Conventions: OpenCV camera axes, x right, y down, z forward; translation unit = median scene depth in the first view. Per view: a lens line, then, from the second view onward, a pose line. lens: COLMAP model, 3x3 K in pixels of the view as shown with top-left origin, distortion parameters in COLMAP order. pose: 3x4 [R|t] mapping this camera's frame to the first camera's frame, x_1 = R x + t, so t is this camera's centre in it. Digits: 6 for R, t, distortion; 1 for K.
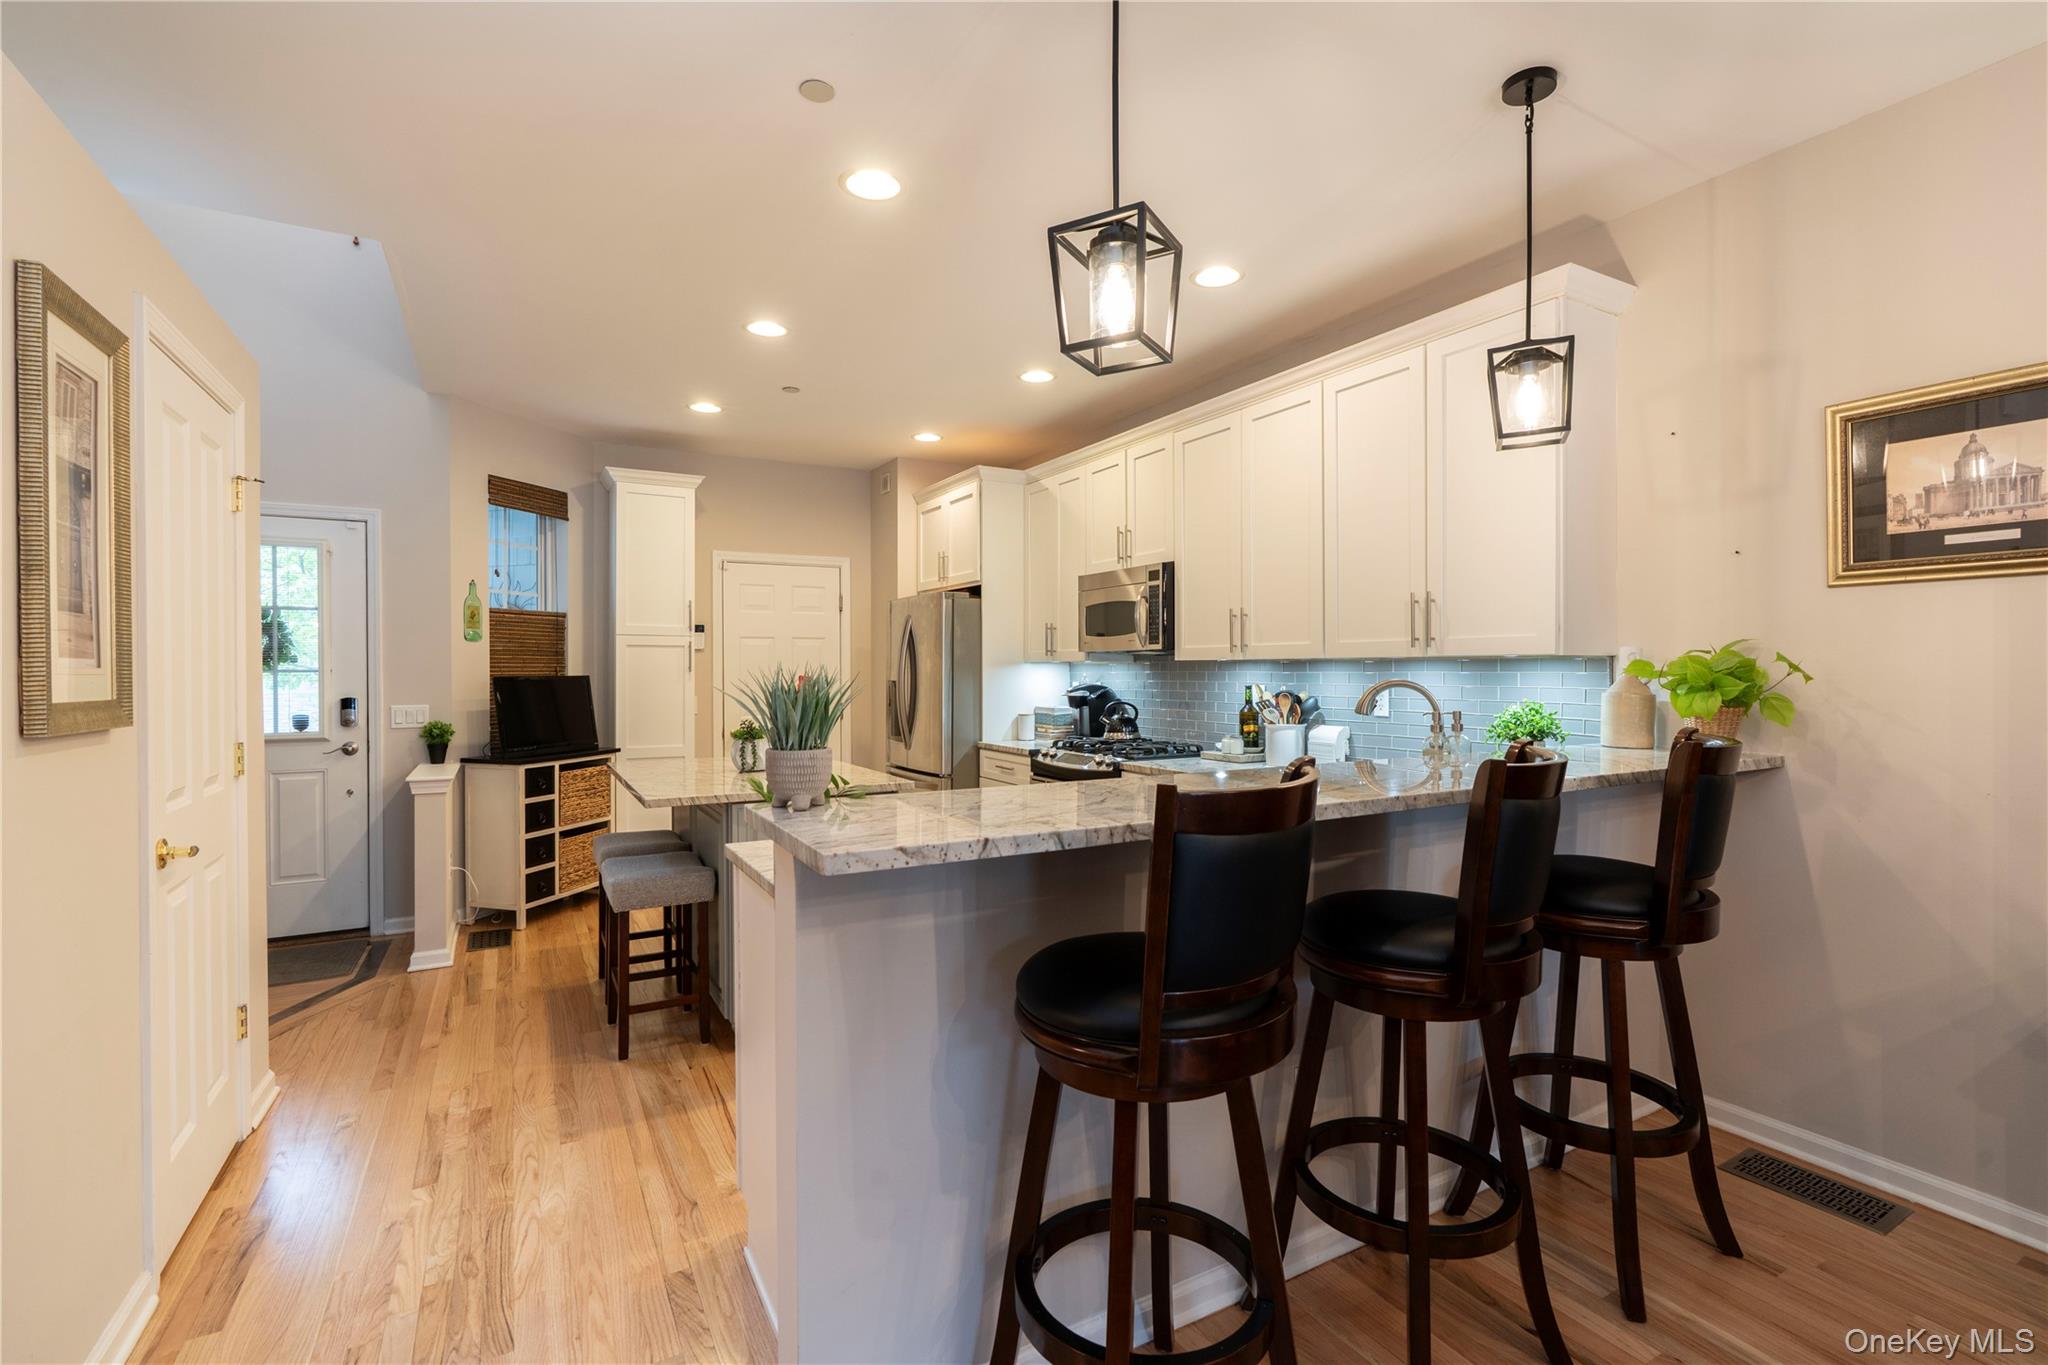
lens RADIAL K [[923.6, 0, 1028.3], [0, 923.6, 675.2], [0, 0, 1]] dist [-0.010613, 0.006423]
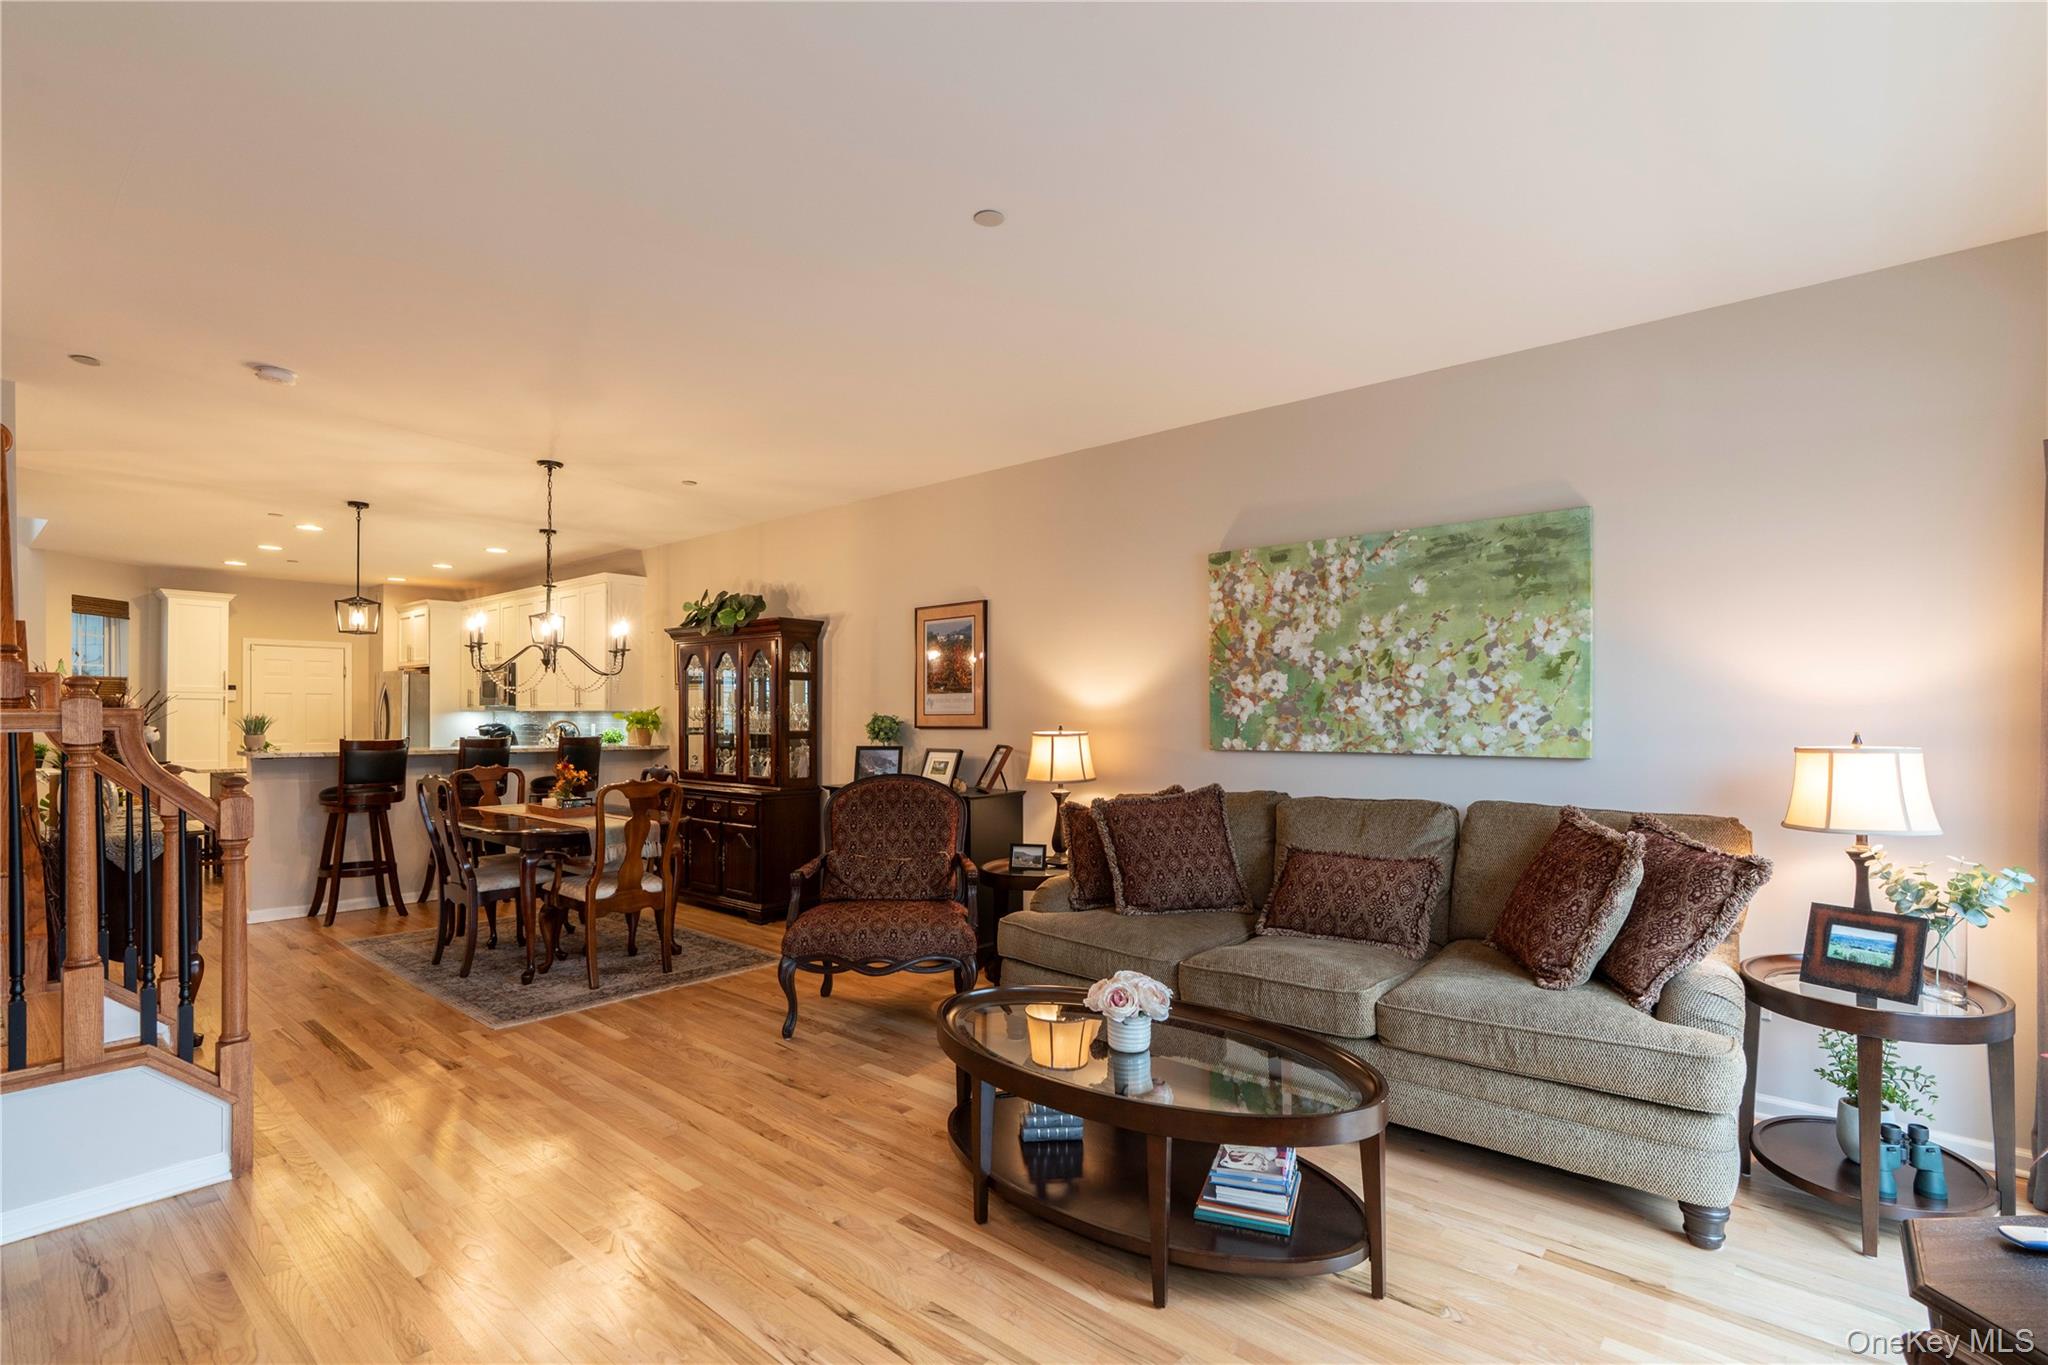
lens RADIAL K [[945.7, 0, 1043.8], [0, 945.7, 716.3], [0, 0, 1]] dist [-0.000139, 0.000927]
pose [[0.937225, 0.004265, 0.348698, 0.479029], [-0.002637, 0.999983, -0.005144, 0.004136], [-0.348714, 0.003901, 0.937221, -1.258927]]
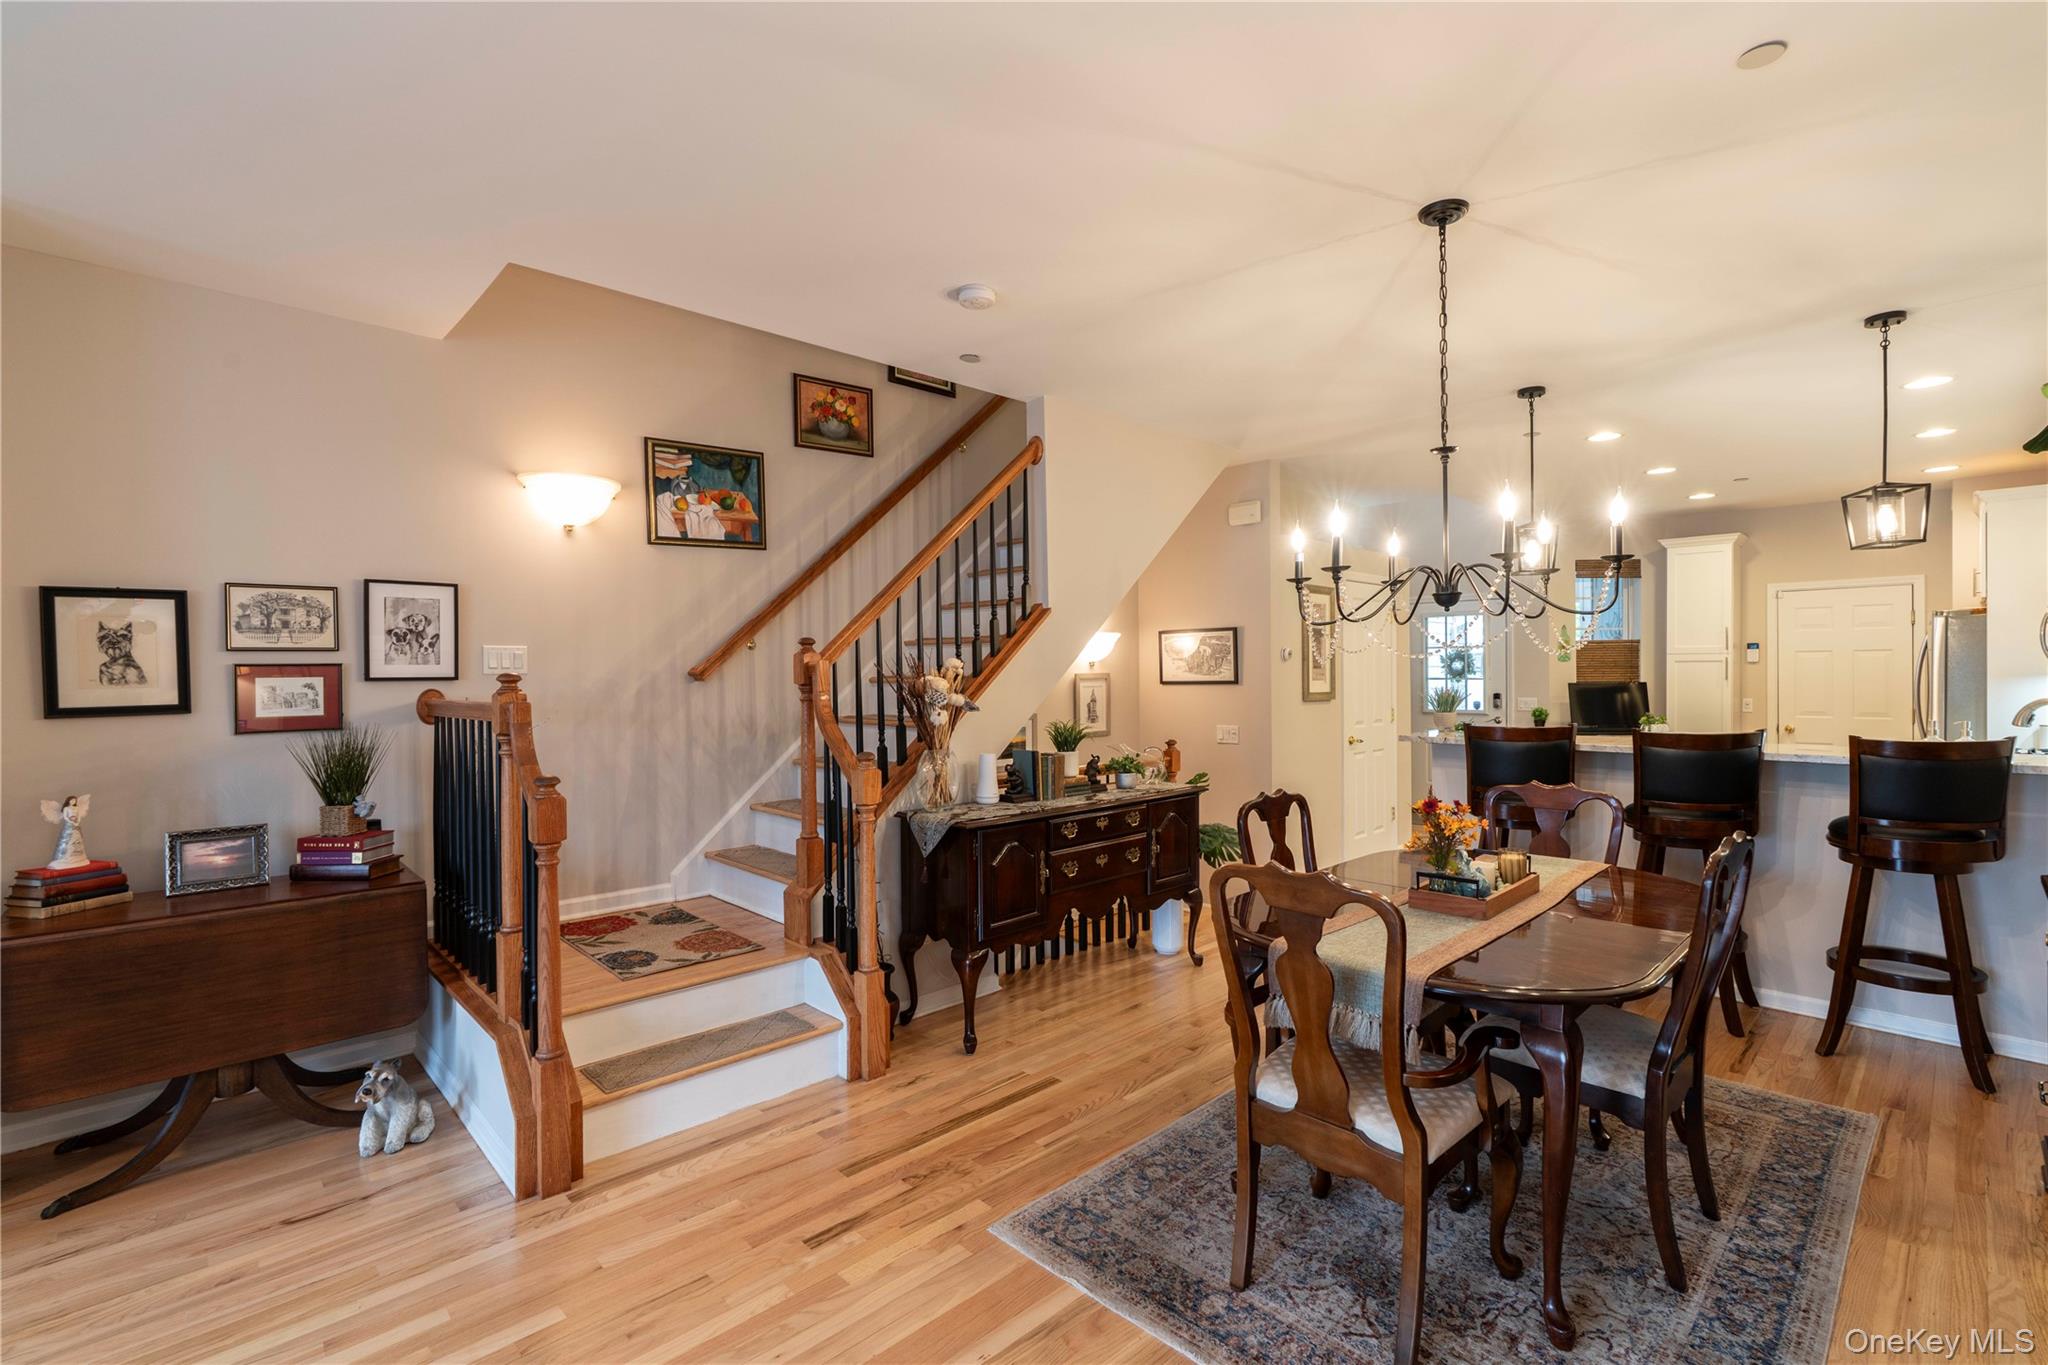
lens RADIAL K [[923.6, 0, 1028.3], [0, 923.6, 675.2], [0, 0, 1]] dist [-0.010613, 0.006423]
pose [[0.248803, 0.005126, -0.968541, 0.806687], [-0.000521, 0.999987, 0.005158, -0.020406], [0.968554, -0.000779, 0.248802, -0.379631]]
